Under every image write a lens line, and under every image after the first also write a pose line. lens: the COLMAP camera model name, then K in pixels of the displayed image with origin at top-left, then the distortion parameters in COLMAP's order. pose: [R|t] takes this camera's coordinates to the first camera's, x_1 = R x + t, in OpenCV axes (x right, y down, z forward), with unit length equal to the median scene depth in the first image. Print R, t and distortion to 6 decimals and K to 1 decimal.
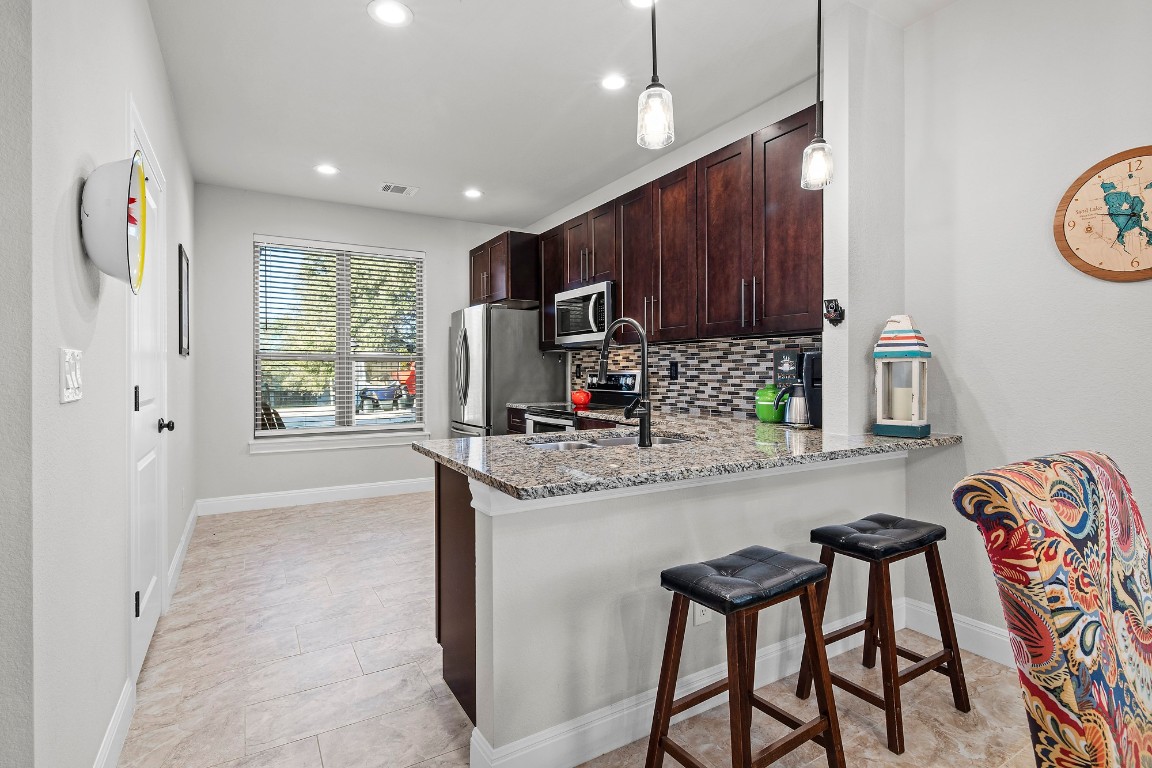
lens RADIAL K [[561.5, 0, 576.3], [0, 561.5, 374.5], [0, 0, 1]] dist [-0.005435, 0.002146]
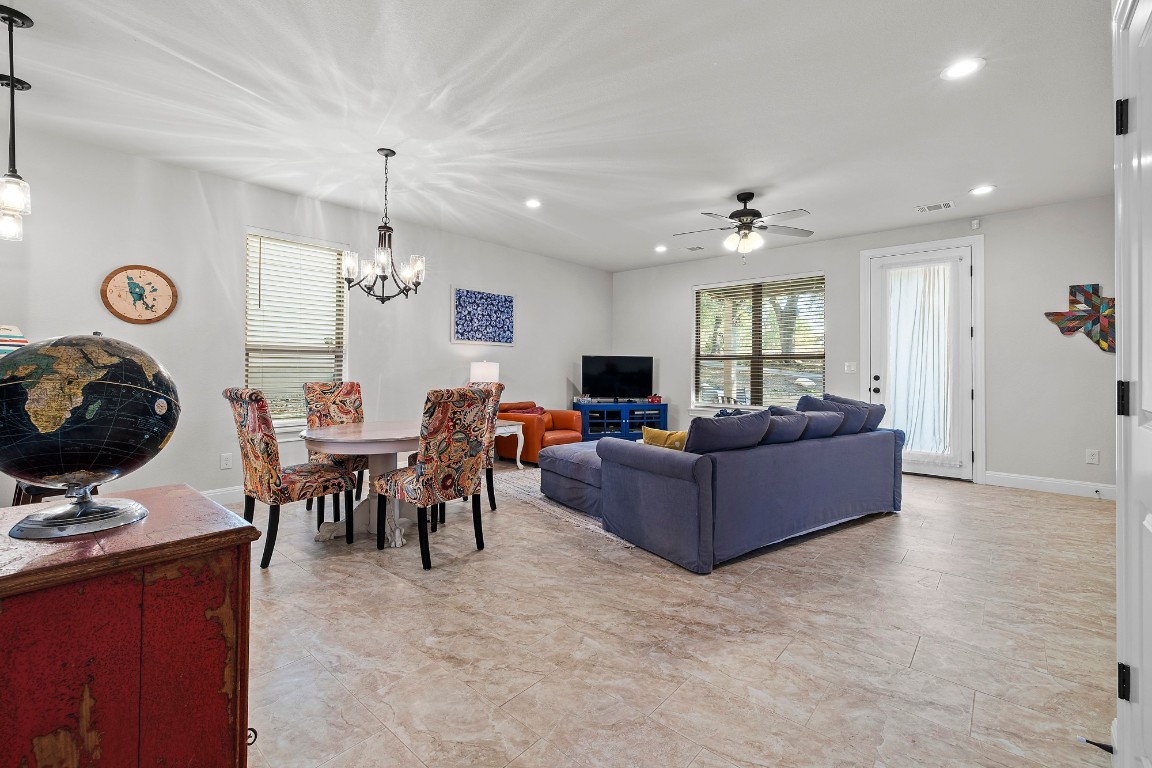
lens RADIAL K [[489.5, 0, 571.5], [0, 489.5, 364.2], [0, 0, 1]] dist [0.004781, -0.000665]
pose [[-0.302414, 0.009517, 0.953129, -0.743573], [-0.001304, 0.999945, -0.010398, 0.005872], [-0.953176, -0.004387, -0.302385, -0.026172]]
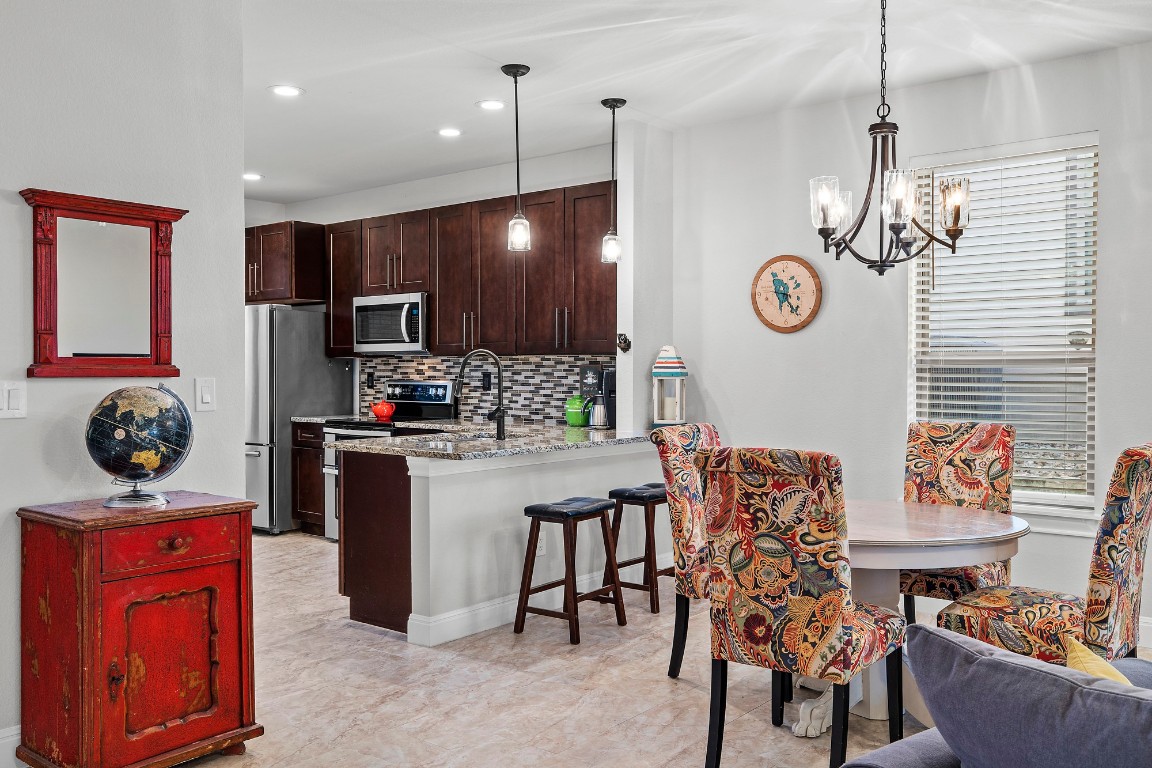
lens RADIAL K [[971.5, 0, 581.4], [0, 971.5, 384.2], [0, 0, 1]] dist [-0.002158, 0.009703]
pose [[0.935969, -0.003530, 0.352064, -0.324104], [-0.000490, 0.999936, 0.011329, -0.024977], [-0.352081, -0.010777, 0.935907, -0.811882]]
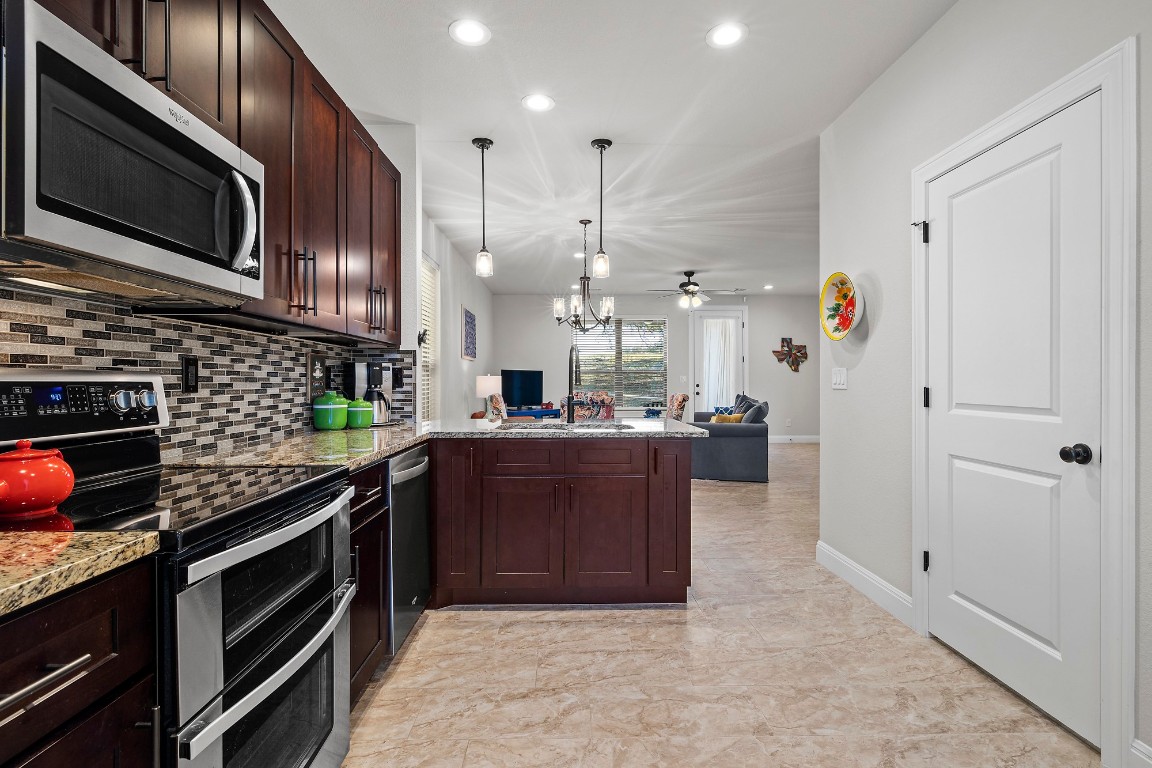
lens RADIAL K [[561.5, 0, 573.6], [0, 561.5, 380.6], [0, 0, 1]] dist [-0.005435, 0.002146]
pose [[-0.869658, 0.004594, 0.493633, -0.409328], [0.005524, 0.999985, 0.000426, 0.000360], [-0.493624, 0.003098, -0.869670, 1.409290]]
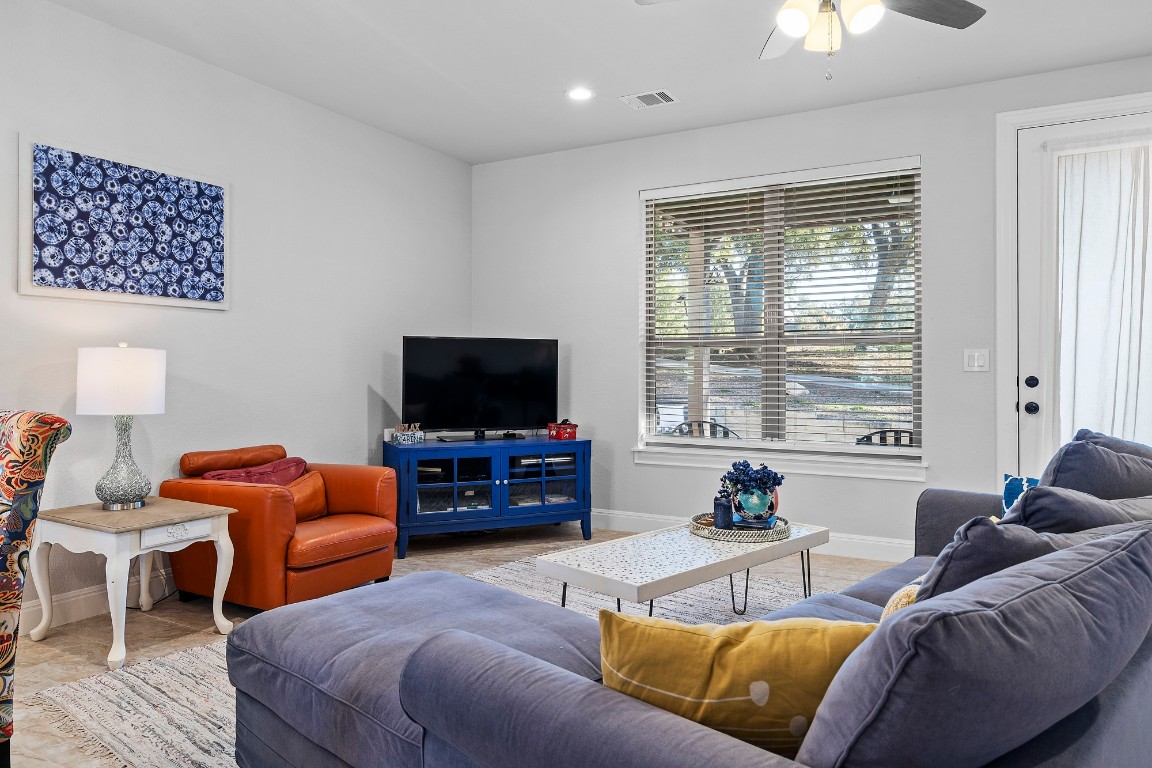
lens RADIAL K [[754.5, 0, 572.3], [0, 754.5, 364.7], [0, 0, 1]] dist [-0.002428, 0.005019]
pose [[-0.499156, 0.007037, 0.866484, -0.178856], [0.003441, 0.999975, -0.006139, 0.011176], [-0.866505, -0.000083, -0.499168, -0.260659]]
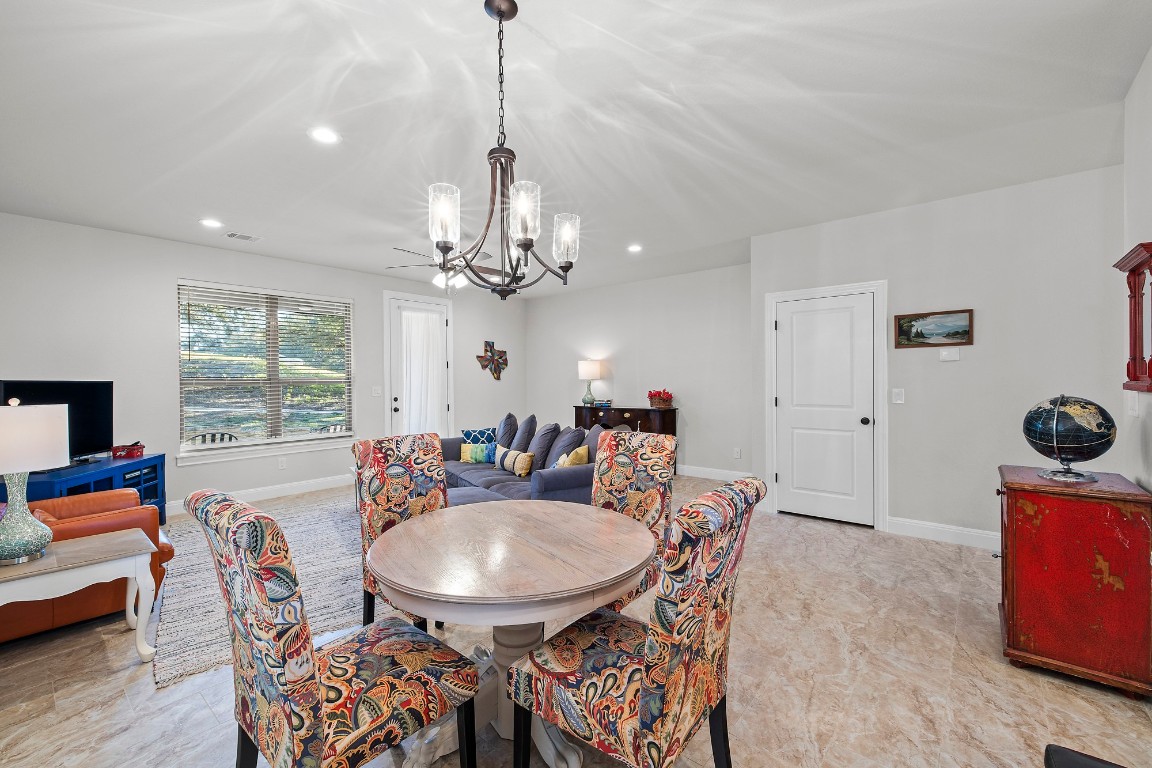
lens RADIAL K [[489.5, 0, 566.1], [0, 489.5, 385.2], [0, 0, 1]] dist [0.004781, -0.000665]
pose [[-0.949736, 0.014518, -0.312716, 0.436530], [0.010337, 0.999834, 0.015024, -0.044317], [0.312882, 0.011036, -0.949728, 0.562282]]
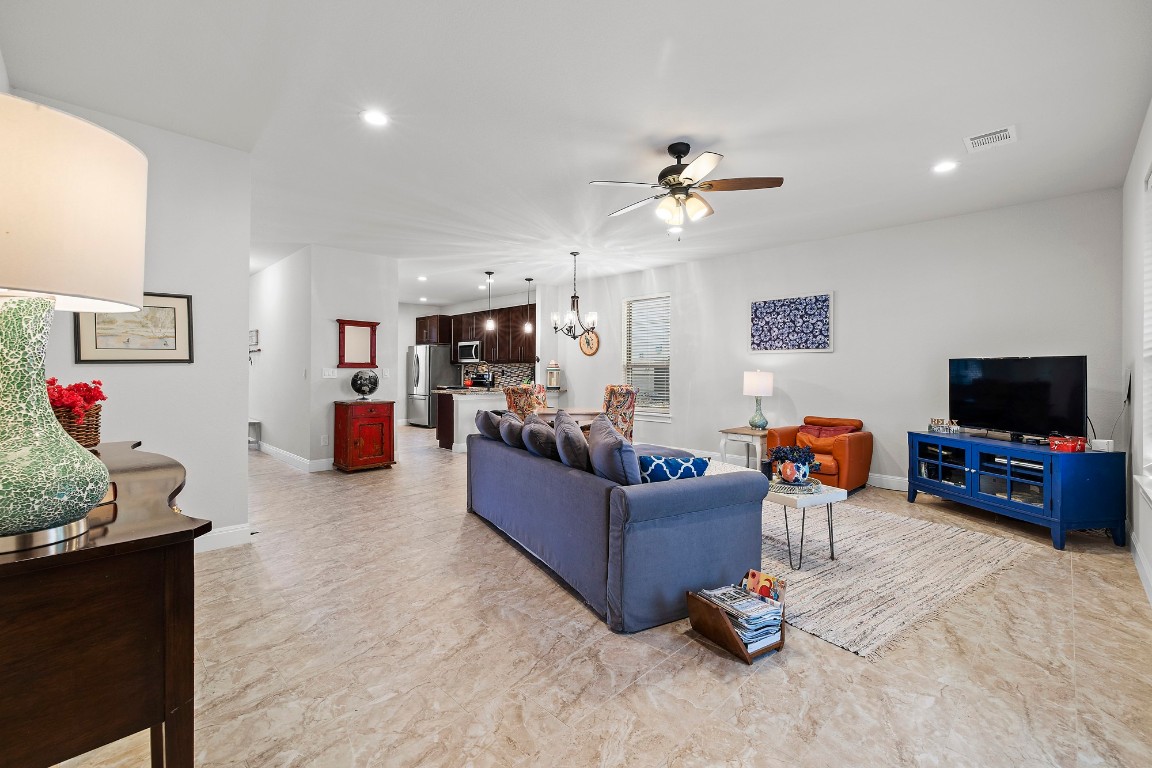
lens RADIAL K [[489.5, 0, 579.3], [0, 489.5, 372.4], [0, 0, 1]] dist [0.004781, -0.000665]
pose [[0.965305, 0.007537, 0.261016, -0.113673], [-0.006766, 0.999970, -0.003852, -0.003569], [-0.261037, 0.001952, 0.965327, -1.684920]]
